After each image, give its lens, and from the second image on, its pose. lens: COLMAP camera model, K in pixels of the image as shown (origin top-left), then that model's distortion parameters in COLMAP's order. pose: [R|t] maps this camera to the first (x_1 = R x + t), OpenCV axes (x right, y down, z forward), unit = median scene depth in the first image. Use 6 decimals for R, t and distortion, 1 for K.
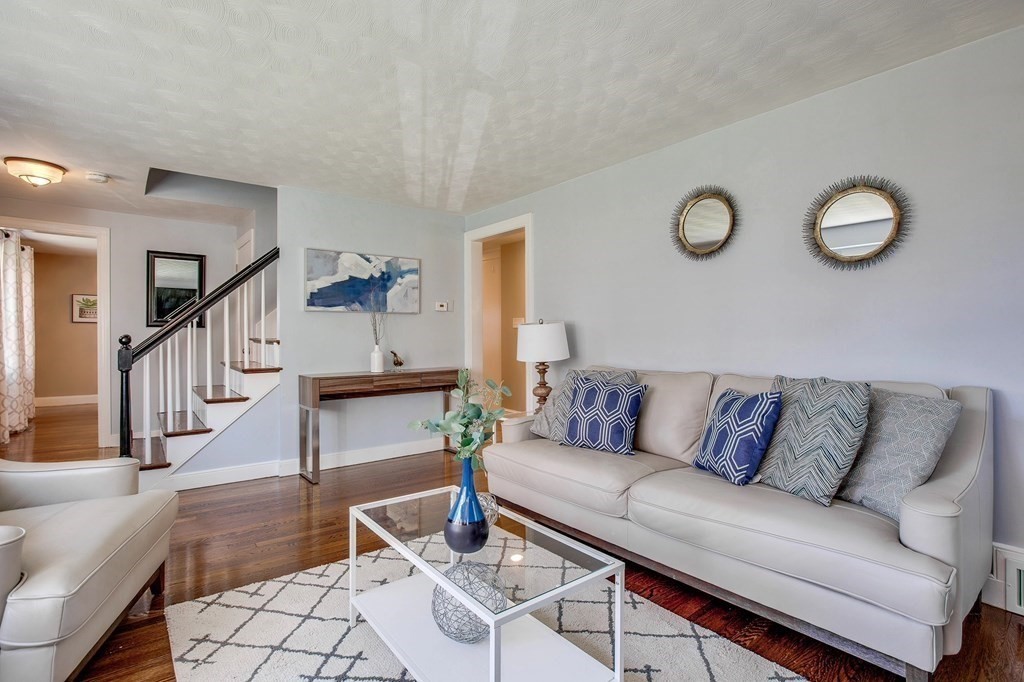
lens RADIAL K [[486.8, 0, 516.4], [0, 486.8, 334.2], [0, 0, 1]] dist [-0.032437, 0.000497]
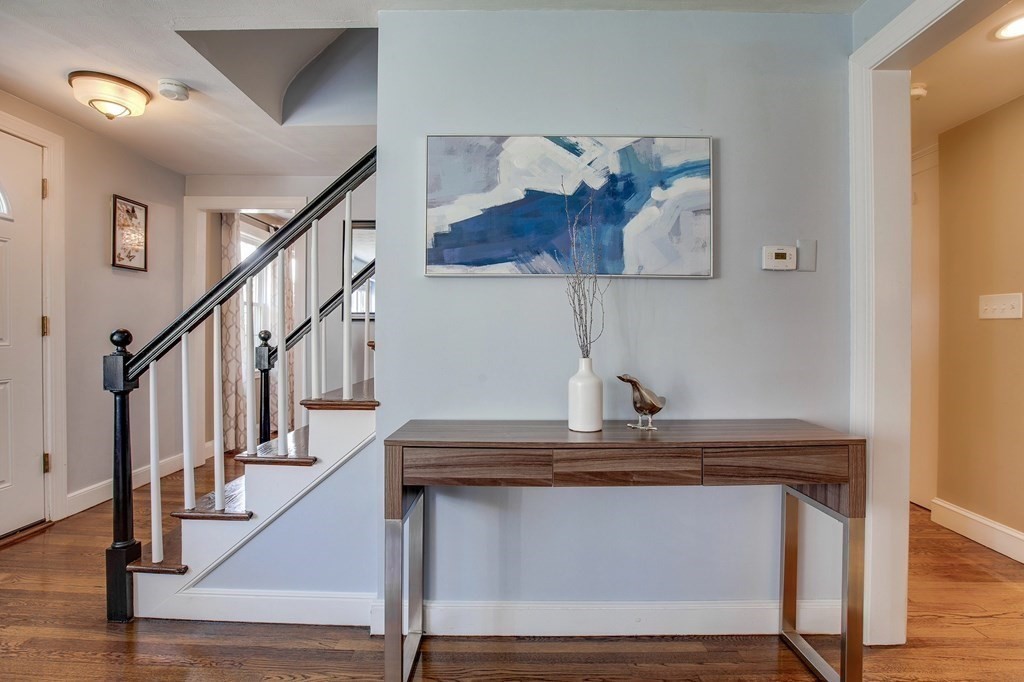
lens RADIAL K [[486.8, 0, 508.7], [0, 486.8, 331.5], [0, 0, 1]] dist [-0.032437, 0.000497]
pose [[0.764326, 0.004804, -0.644813, -0.083473], [-0.006165, 0.999981, 0.000143, 0.001846], [0.644801, 0.003866, 0.764341, 0.657903]]
